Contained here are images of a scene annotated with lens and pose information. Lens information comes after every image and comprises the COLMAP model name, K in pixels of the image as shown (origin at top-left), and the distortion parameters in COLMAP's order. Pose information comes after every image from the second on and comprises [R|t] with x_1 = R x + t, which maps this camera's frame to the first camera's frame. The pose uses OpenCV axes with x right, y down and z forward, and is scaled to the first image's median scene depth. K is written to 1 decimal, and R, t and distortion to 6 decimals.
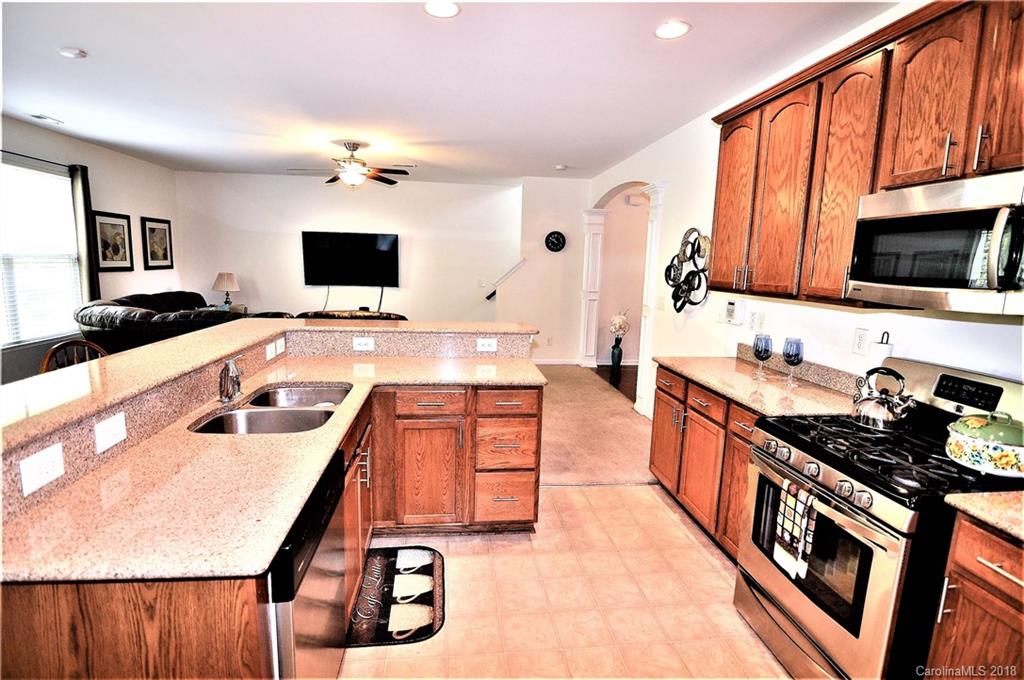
lens RADIAL K [[500.5, 0, 508.7], [0, 500.5, 340.2], [0, 0, 1]] dist [-0.007223, -0.010053]
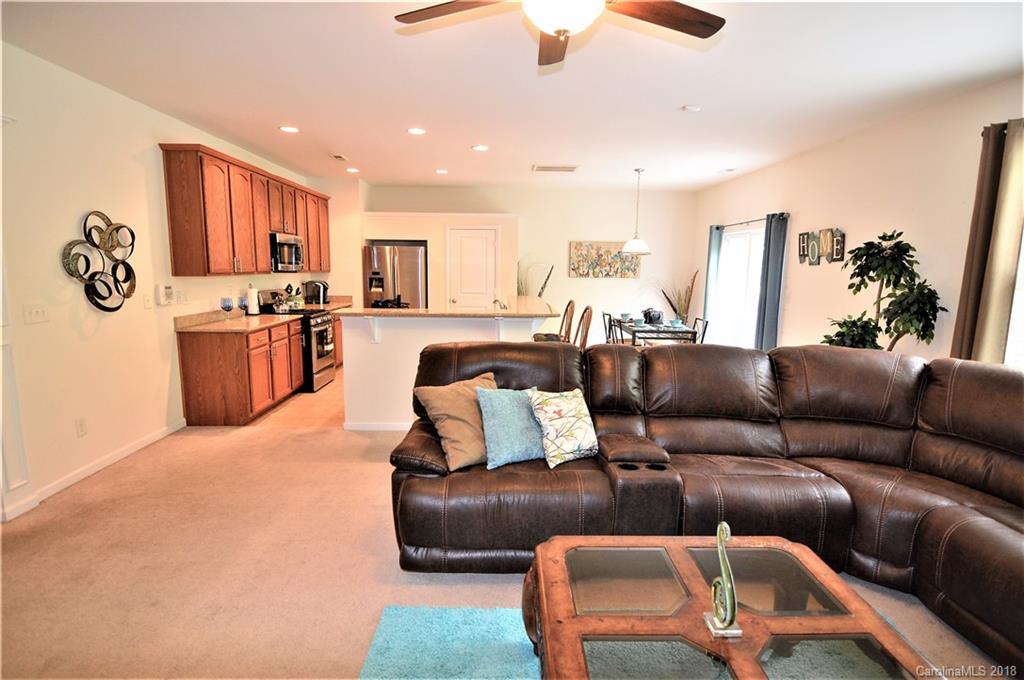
lens RADIAL K [[508.0, 0, 508.5], [0, 508.0, 343.6], [0, 0, 1]] dist [-0.011545, -0.006242]
pose [[-0.994128, -0.055425, 0.092934, -0.438982], [-0.024935, 0.953084, 0.301677, -0.295595], [-0.105294, 0.297588, -0.948870, 1.872928]]
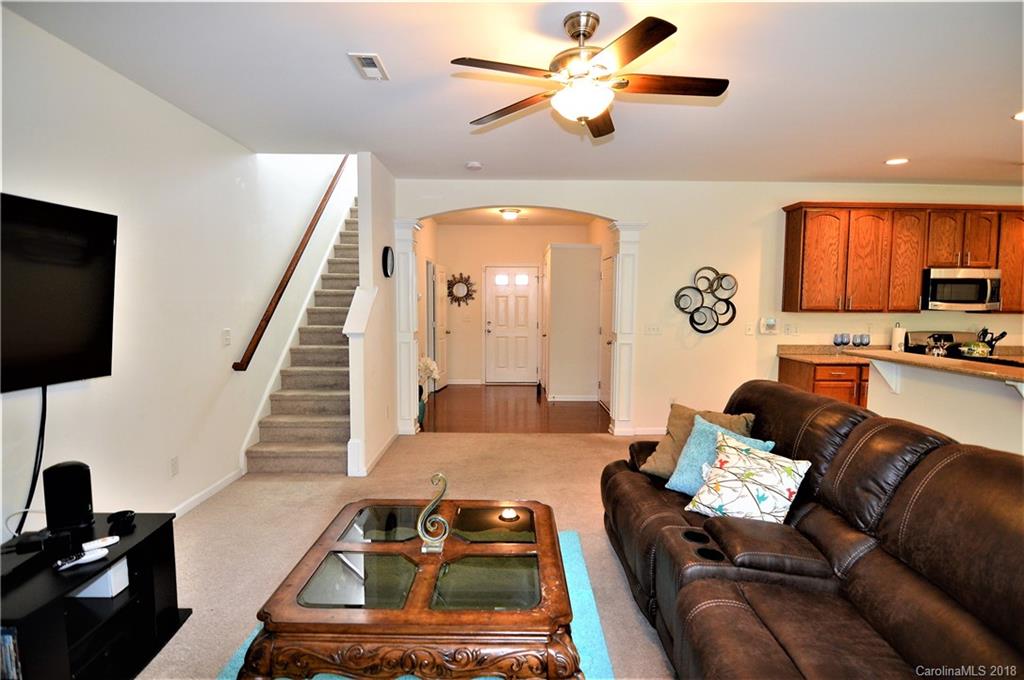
lens RADIAL K [[508.0, 0, 510.3], [0, 508.0, 340.2], [0, 0, 1]] dist [-0.011545, -0.006242]
pose [[0.111570, -0.106219, 0.988063, -1.036584], [0.149650, 0.984729, 0.088963, -0.239279], [-0.982424, 0.137938, 0.125762, 1.412313]]
